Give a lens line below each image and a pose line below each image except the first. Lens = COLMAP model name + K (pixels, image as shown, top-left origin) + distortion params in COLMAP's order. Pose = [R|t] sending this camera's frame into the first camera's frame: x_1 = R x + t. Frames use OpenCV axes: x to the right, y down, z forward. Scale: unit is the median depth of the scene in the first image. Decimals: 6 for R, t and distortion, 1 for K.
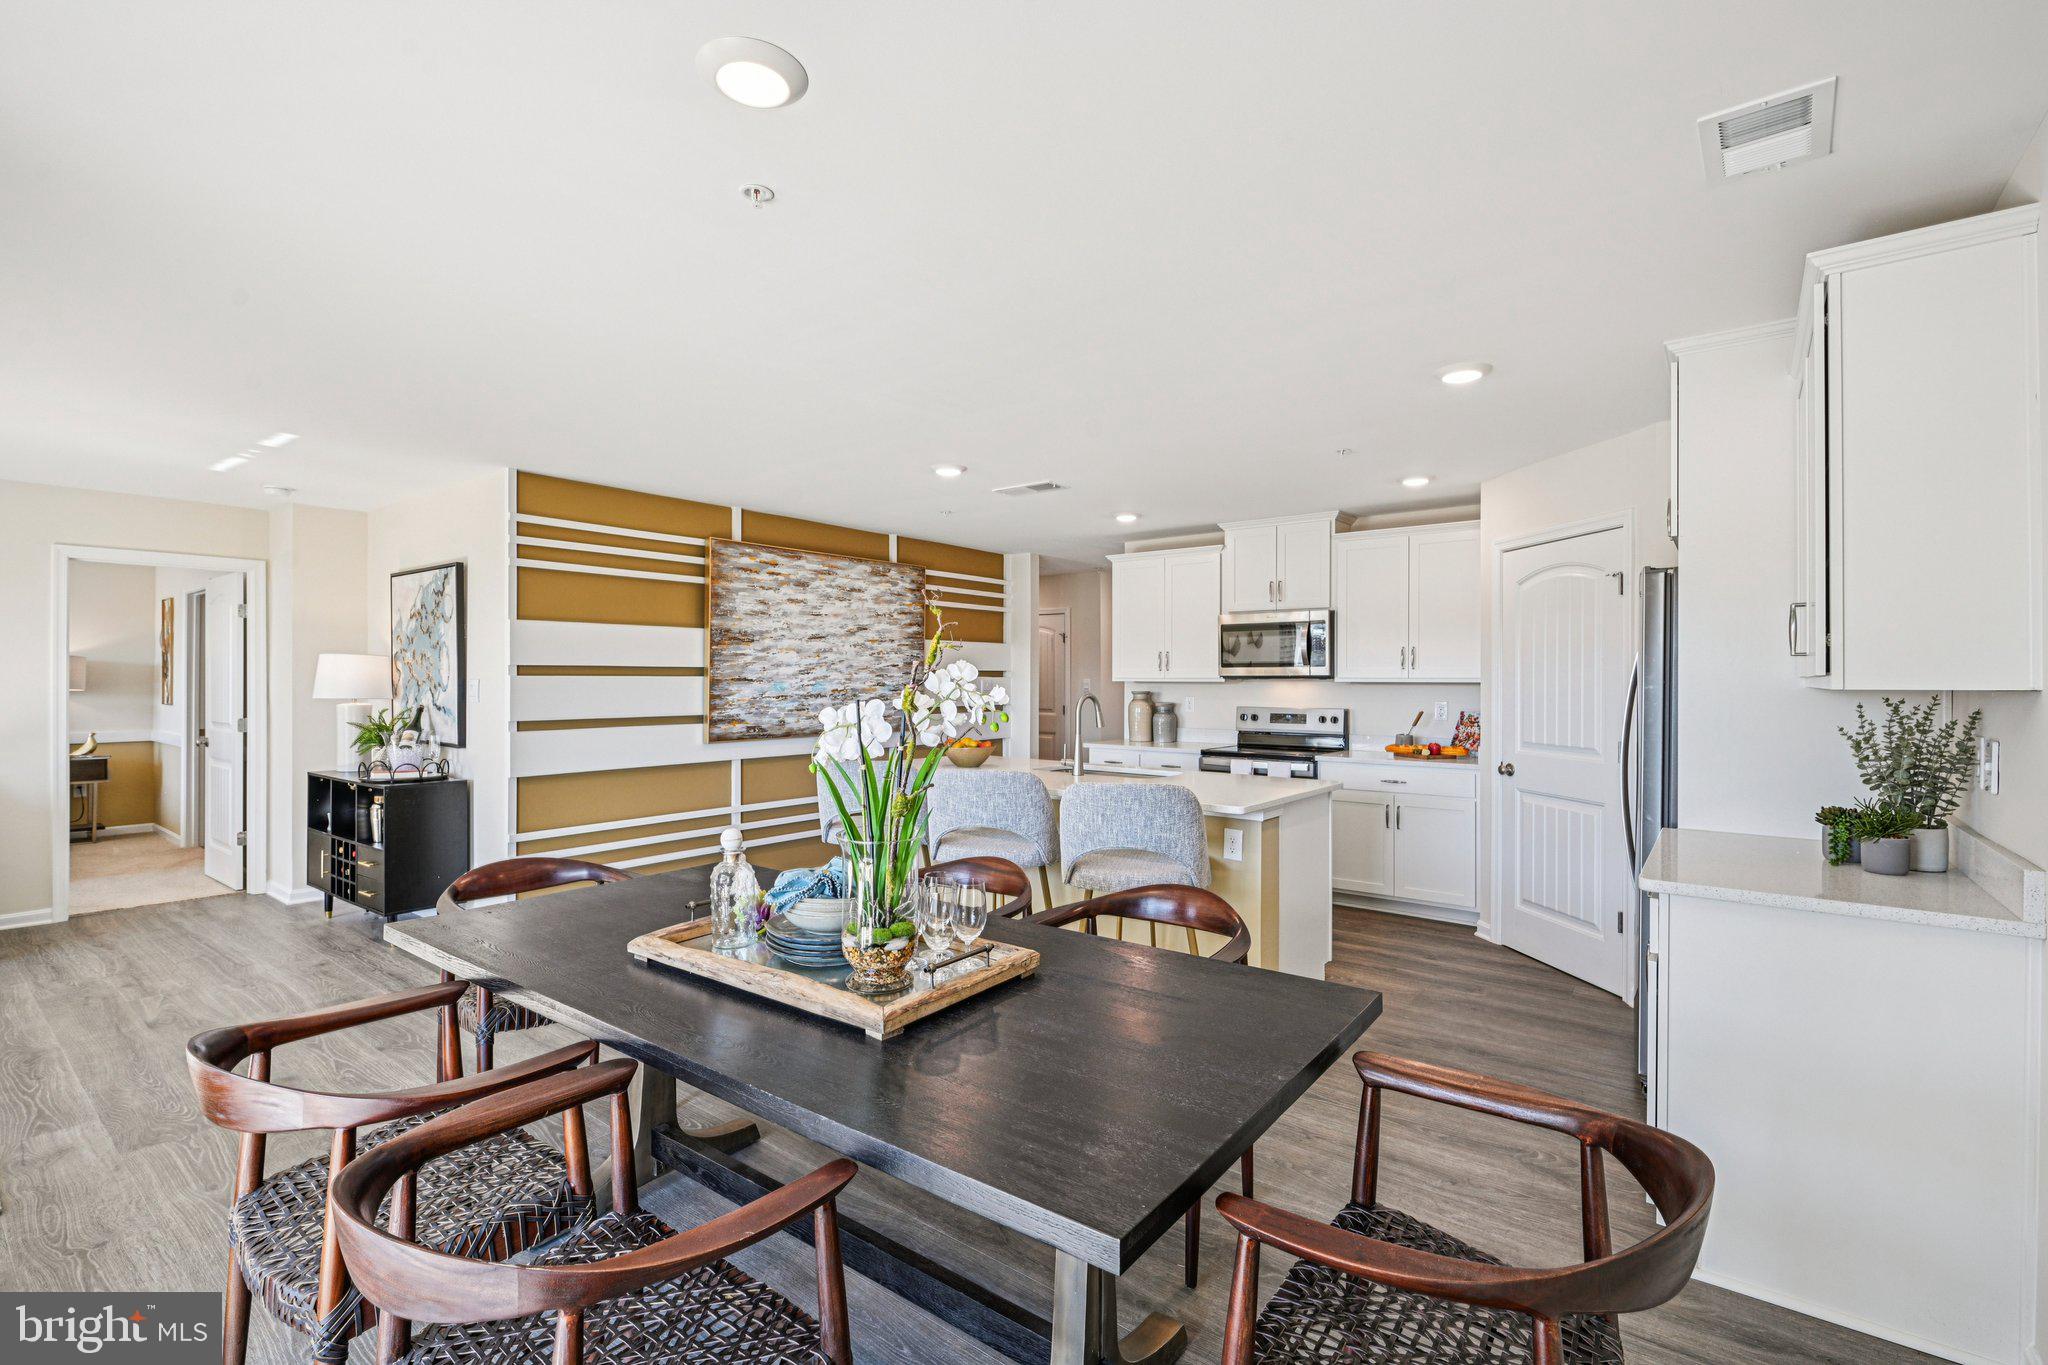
lens RADIAL K [[922.1, 0, 1017.0], [0, 922.1, 670.5], [0, 0, 1]] dist [0.000769, -0.000137]
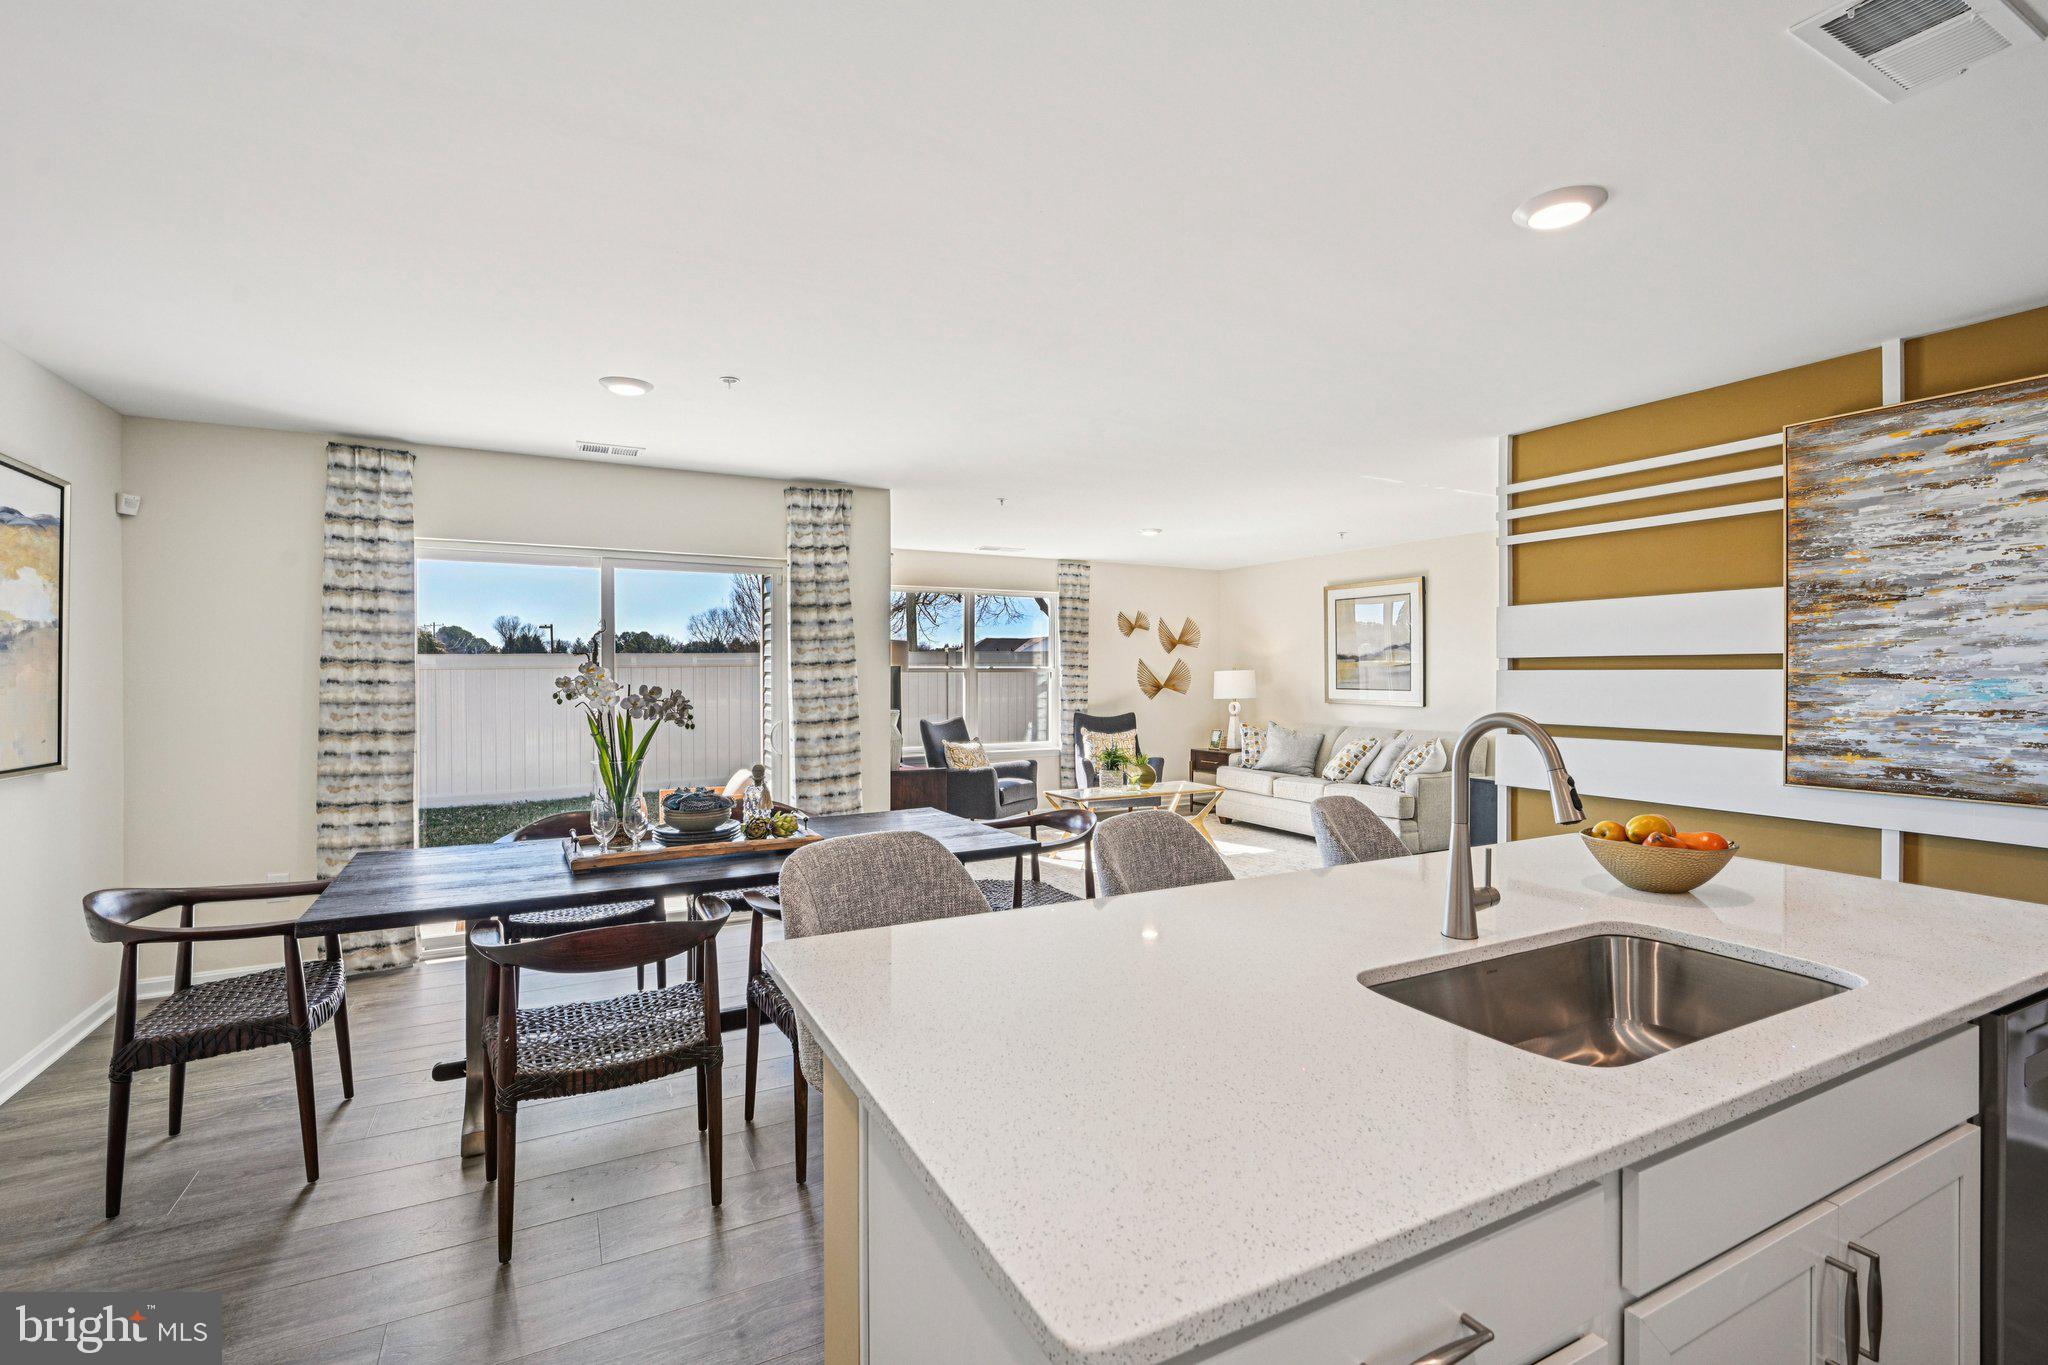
lens RADIAL K [[922.1, 0, 1028.3], [0, 922.1, 680.8], [0, 0, 1]] dist [0.000769, -0.000137]
pose [[-0.398841, 0.005710, -0.917002, 0.380511], [0.007283, 0.999969, 0.003059, 0.008599], [0.916991, -0.005458, -0.398870, 0.793717]]
